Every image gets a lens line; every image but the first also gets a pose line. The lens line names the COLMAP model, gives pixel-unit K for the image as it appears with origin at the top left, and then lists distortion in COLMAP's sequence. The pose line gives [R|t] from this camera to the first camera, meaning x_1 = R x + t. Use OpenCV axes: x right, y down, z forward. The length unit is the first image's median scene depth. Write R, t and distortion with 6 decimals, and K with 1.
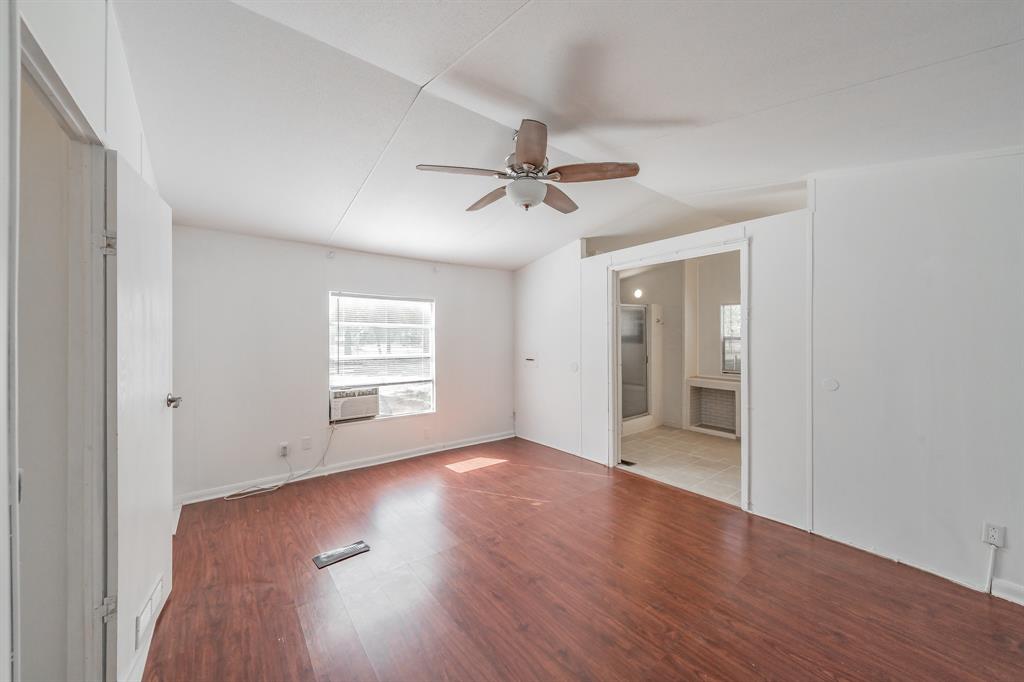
lens RADIAL K [[374.6, 0, 514.6], [0, 374.6, 337.1], [0, 0, 1]] dist [-0.000713, -0.000062]
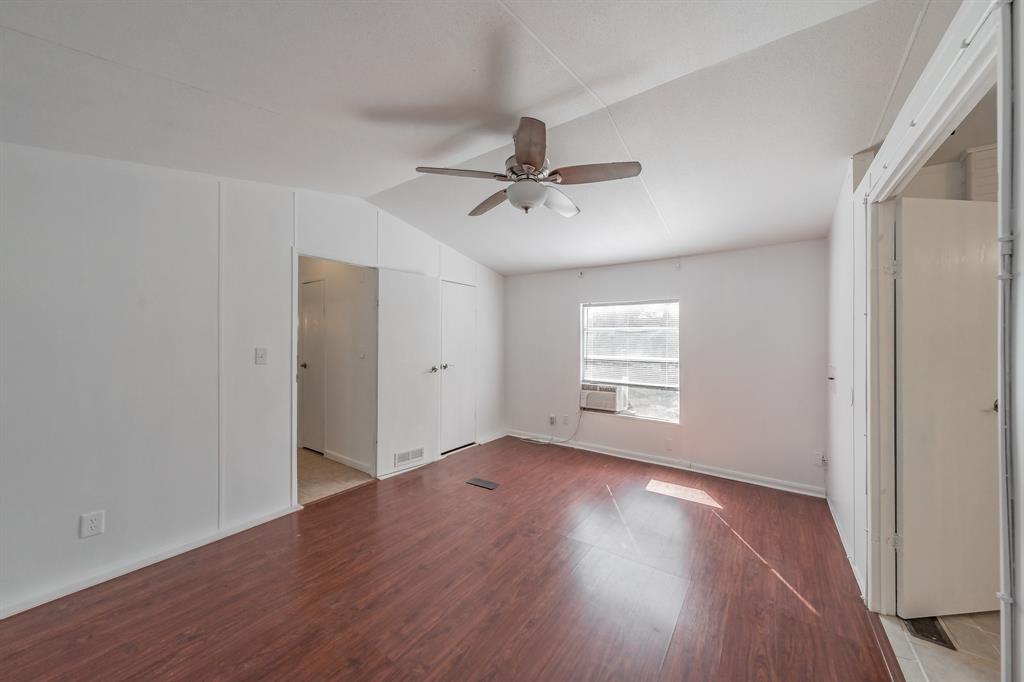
lens RADIAL K [[358.5, 0, 513.1], [0, 358.5, 338.3], [0, 0, 1]] dist [-0.001960, -0.000206]
pose [[0.279057, -0.002695, -0.960271, 0.597855], [-0.006284, 0.999970, -0.004633, 0.001347], [0.960254, 0.007327, 0.279031, 0.443673]]
